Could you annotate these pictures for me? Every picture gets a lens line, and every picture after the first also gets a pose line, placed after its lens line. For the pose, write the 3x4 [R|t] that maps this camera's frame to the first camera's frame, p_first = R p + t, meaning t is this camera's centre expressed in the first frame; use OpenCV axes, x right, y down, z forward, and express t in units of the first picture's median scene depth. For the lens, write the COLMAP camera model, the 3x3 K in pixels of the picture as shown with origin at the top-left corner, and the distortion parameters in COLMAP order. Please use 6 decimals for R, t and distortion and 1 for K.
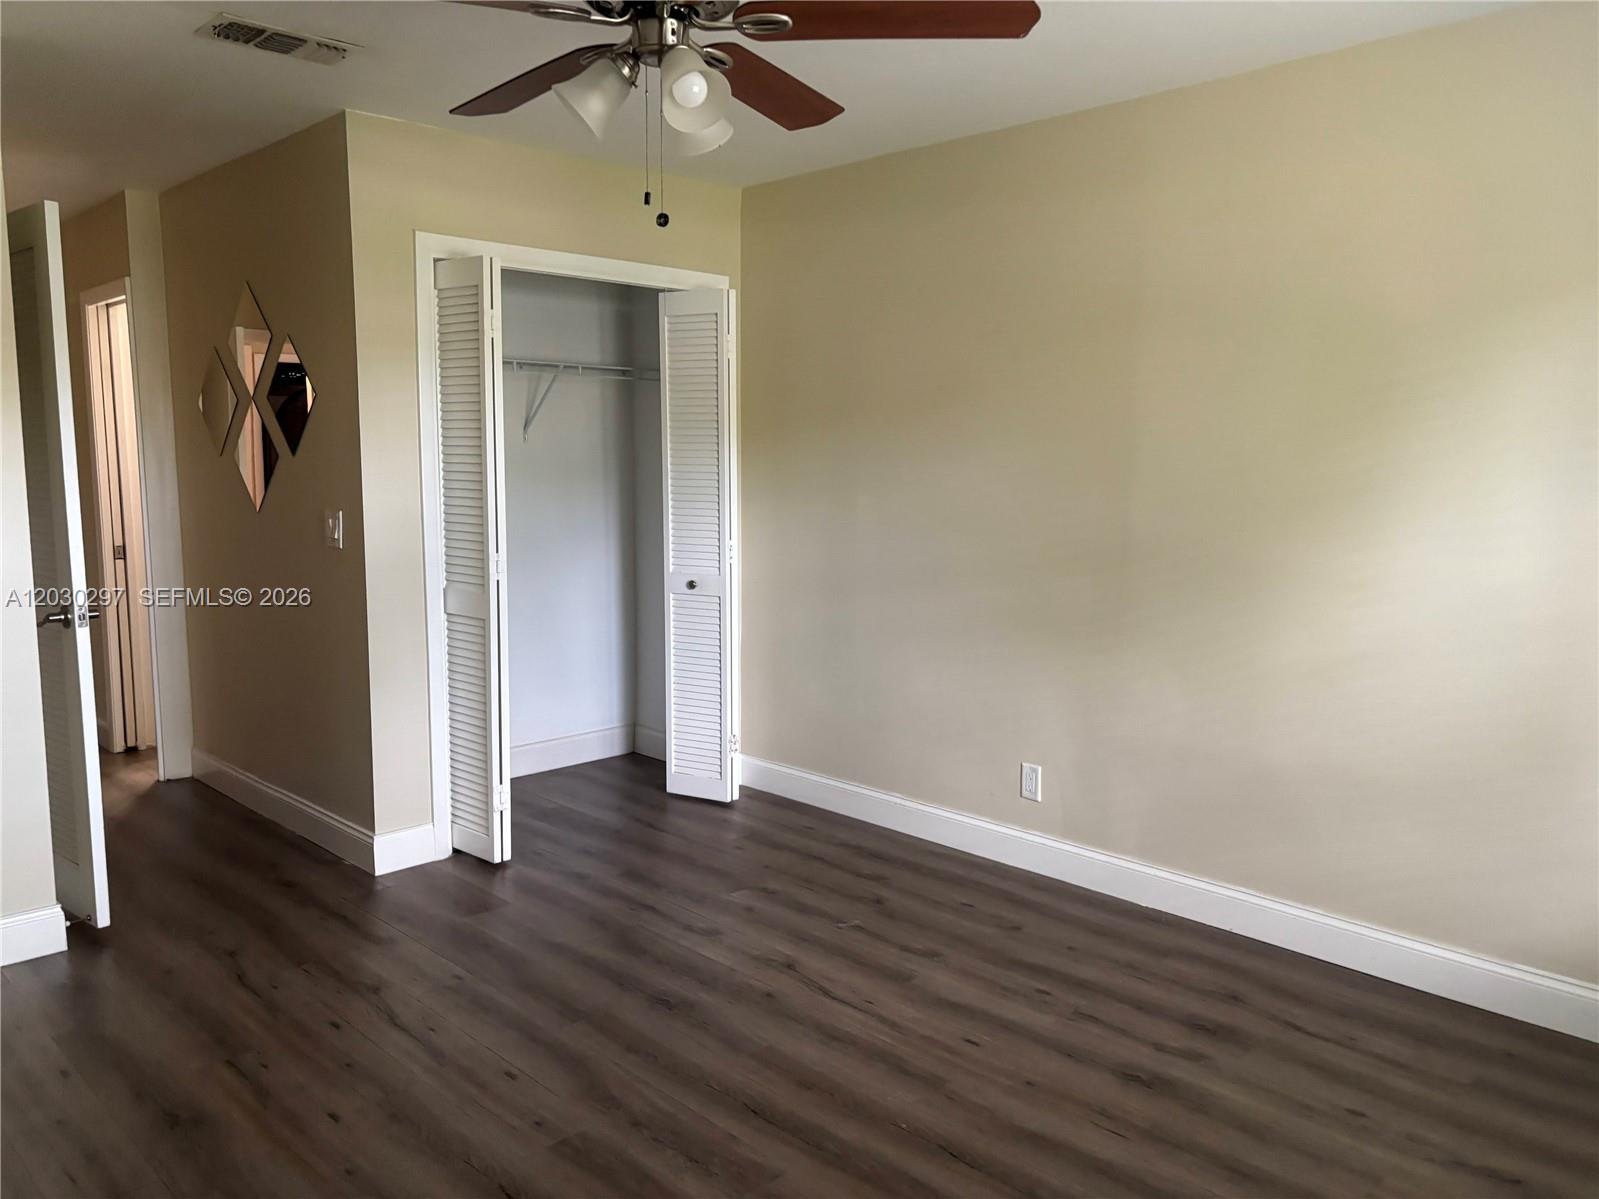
lens RADIAL K [[1211.3, 0, 811.5], [0, 1211.3, 595.8], [0, 0, 1]] dist [0.049434, -0.050822]
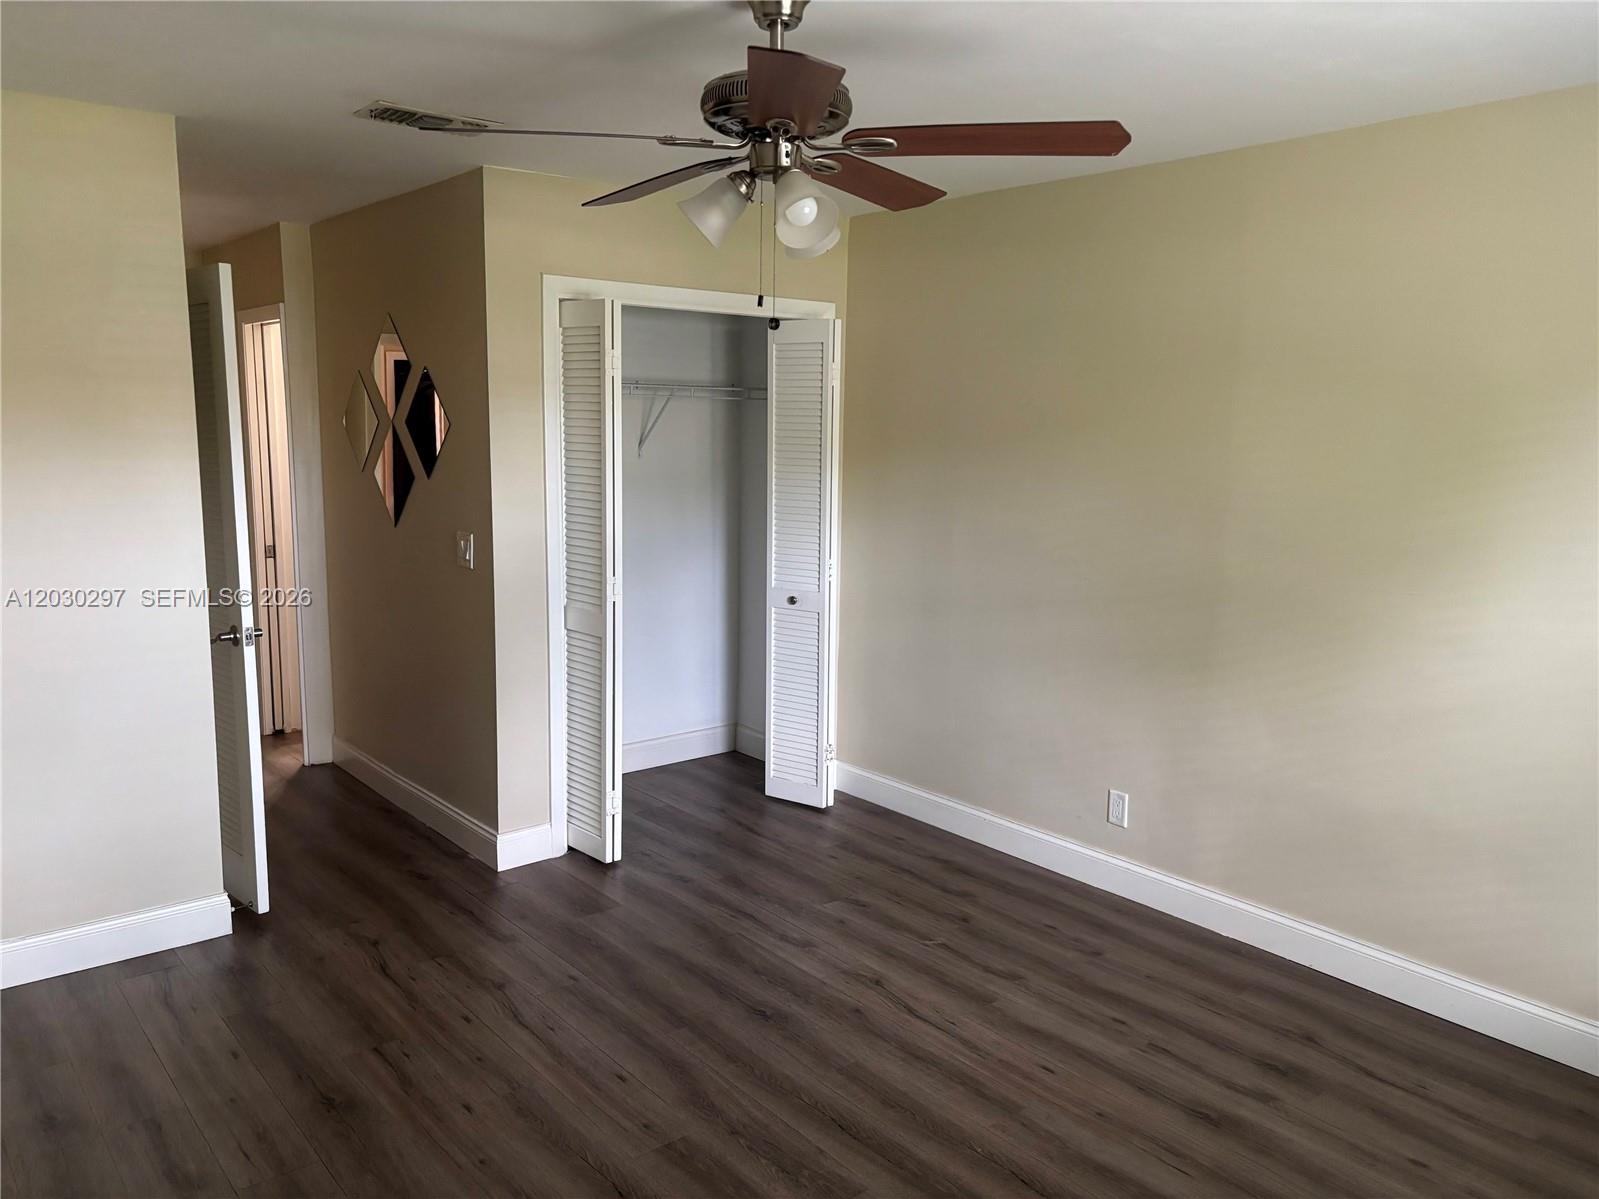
lens RADIAL K [[1211.3, 0, 801.8], [0, 1211.3, 590.7], [0, 0, 1]] dist [0.049434, -0.050822]
pose [[0.995637, 0.022728, -0.090505, 0.003855], [-0.020562, 0.999481, 0.024795, -0.054123], [0.091022, -0.022826, 0.995587, -0.050342]]
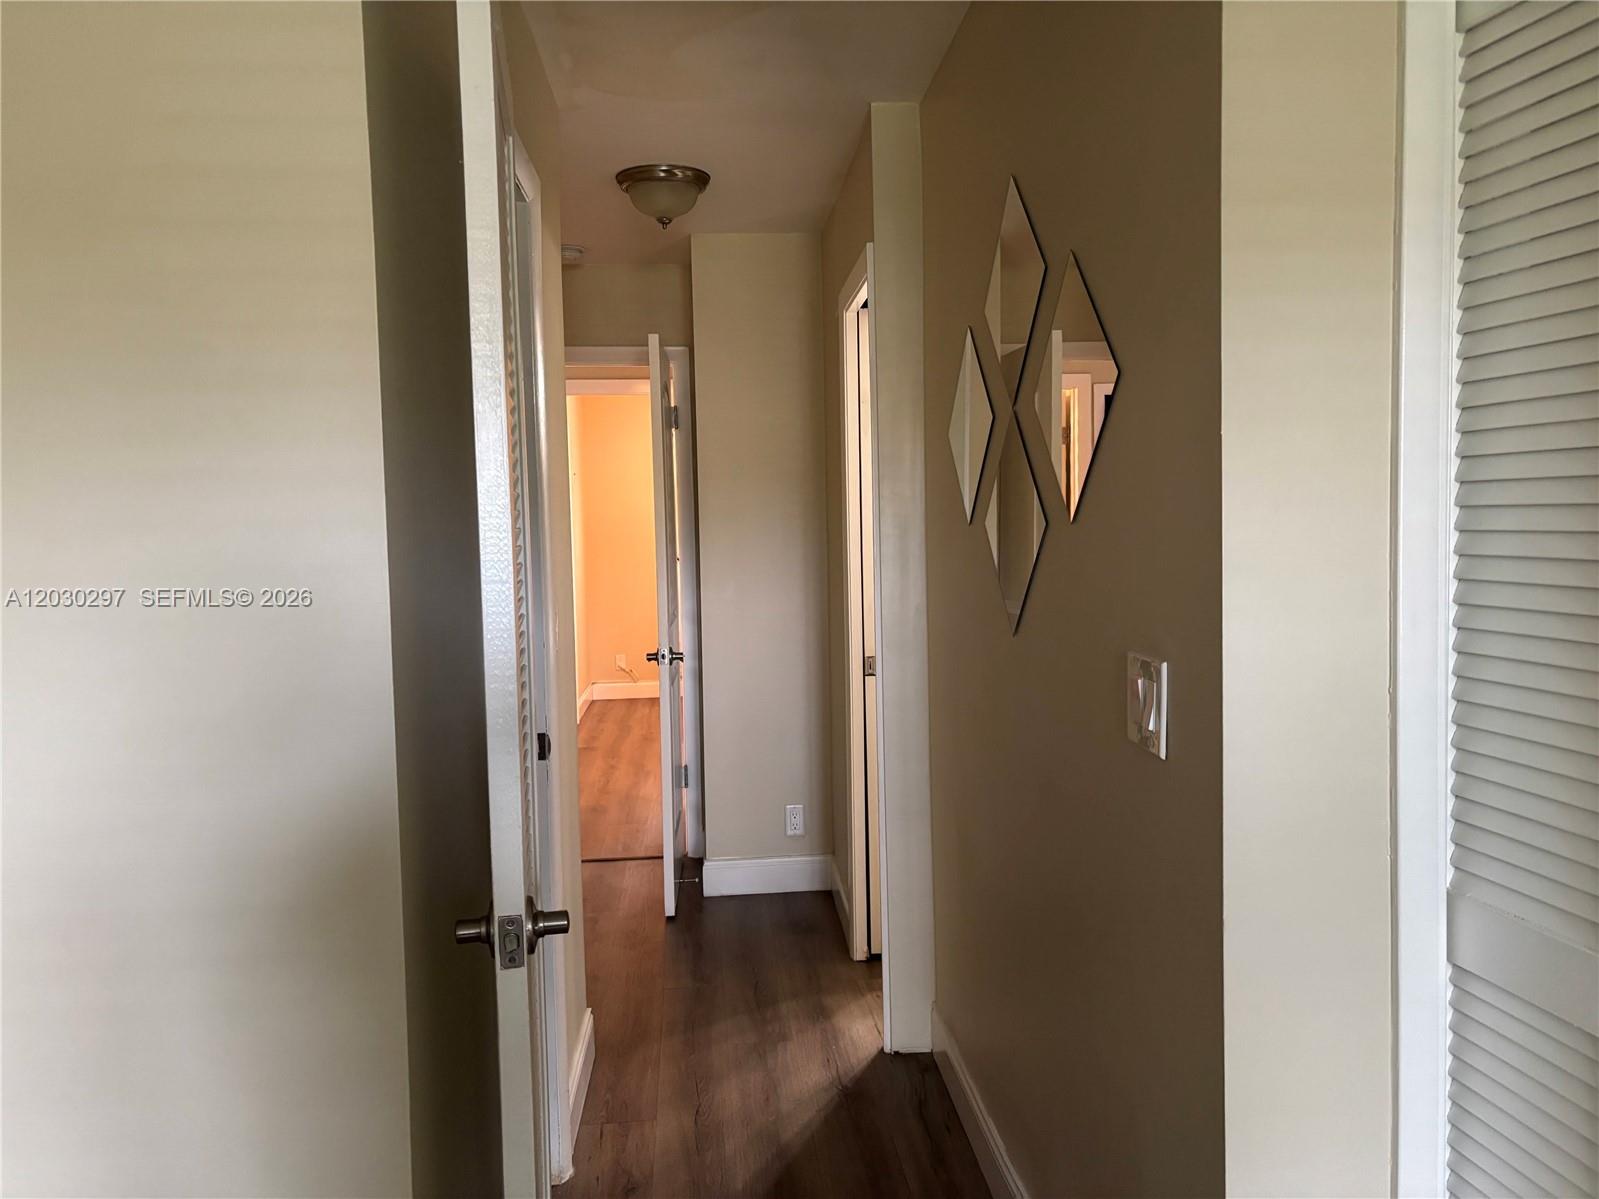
lens RADIAL K [[1211.3, 0, 801.9], [0, 1211.3, 597.8], [0, 0, 1]] dist [0.049434, -0.050822]
pose [[0.772183, 0.017742, -0.635152, -0.239431], [-0.044948, 0.998631, -0.026750, -0.077217], [0.633808, 0.049205, 0.771924, 0.652623]]
